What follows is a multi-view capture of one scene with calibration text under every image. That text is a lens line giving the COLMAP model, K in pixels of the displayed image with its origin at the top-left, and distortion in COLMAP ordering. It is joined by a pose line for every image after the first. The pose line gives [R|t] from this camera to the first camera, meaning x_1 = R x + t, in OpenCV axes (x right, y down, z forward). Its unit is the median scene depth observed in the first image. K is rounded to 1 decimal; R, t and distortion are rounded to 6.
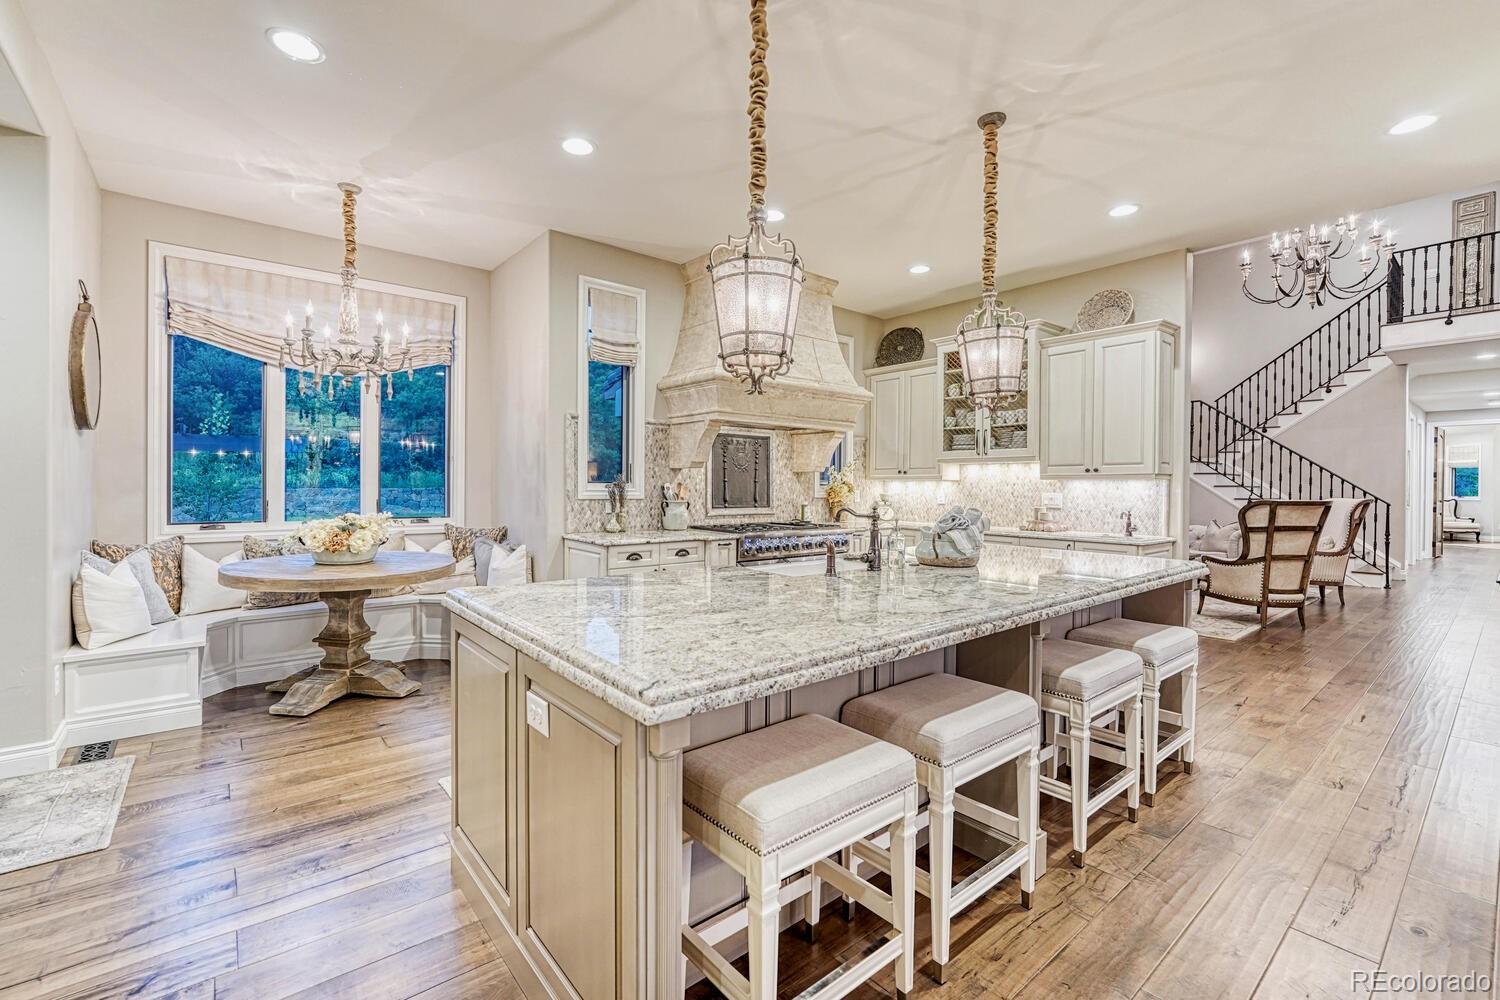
lens RADIAL K [[643.7, 0, 752.9], [0, 643.7, 490.5], [0, 0, 1]] dist [-0.002197, -0.000094]
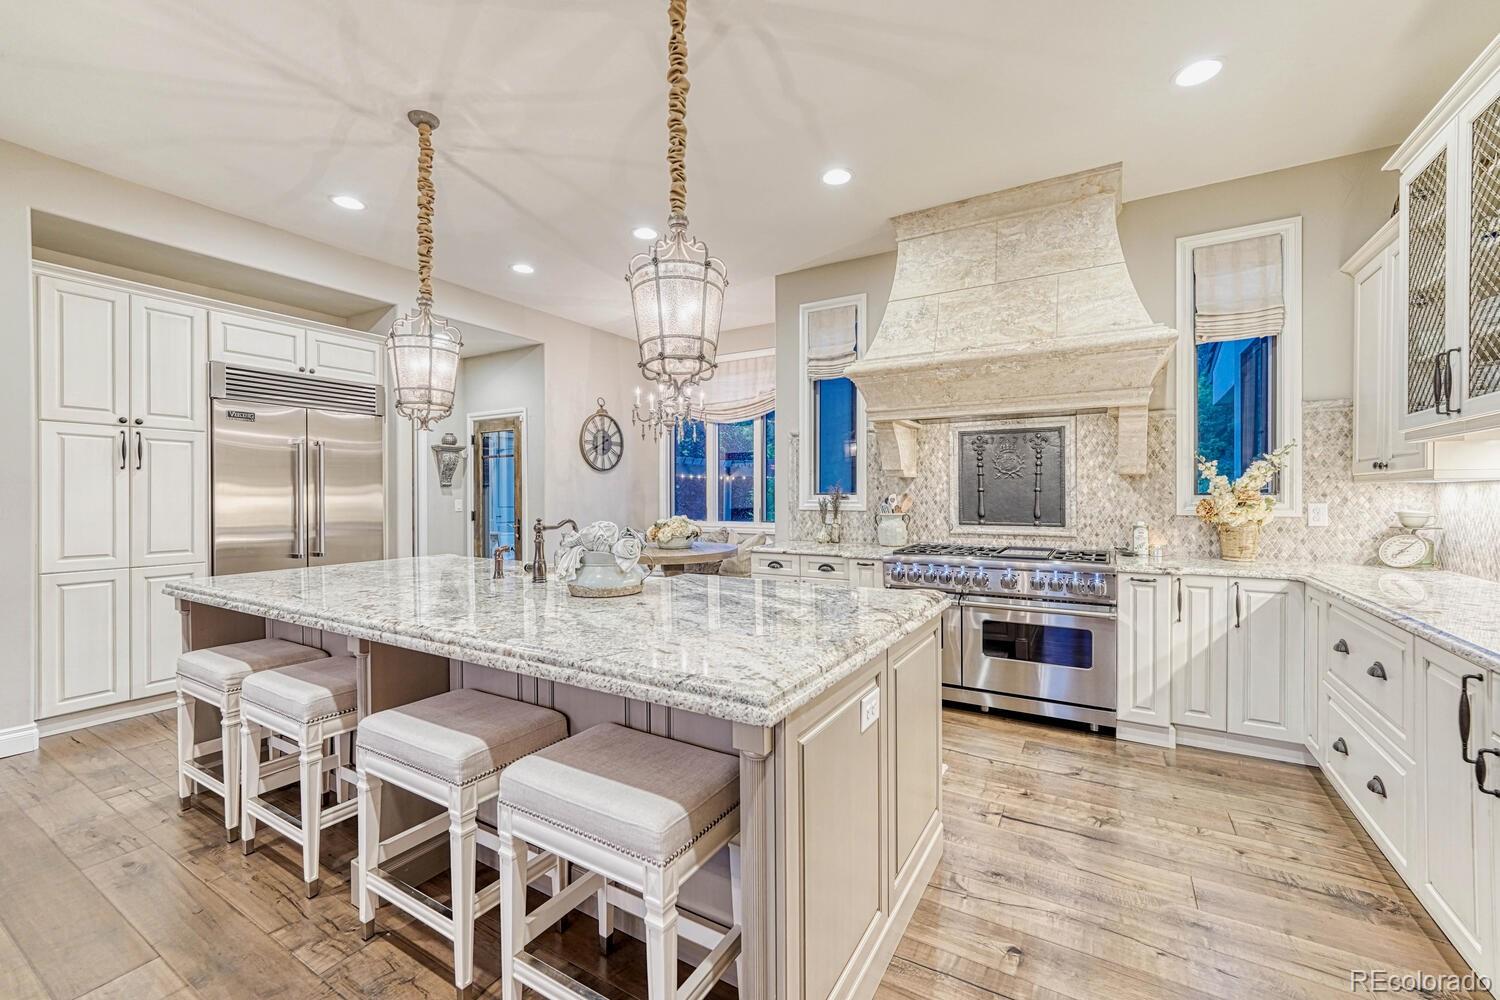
lens RADIAL K [[613.3, 0, 749.4], [0, 613.3, 499.3], [0, 0, 1]] dist [-0.001377, -0.000168]
pose [[0.332357, -0.002505, -0.943150, 0.658885], [-0.005261, 0.999976, -0.004510, 0.000555], [0.943139, 0.006461, 0.332336, 0.551359]]
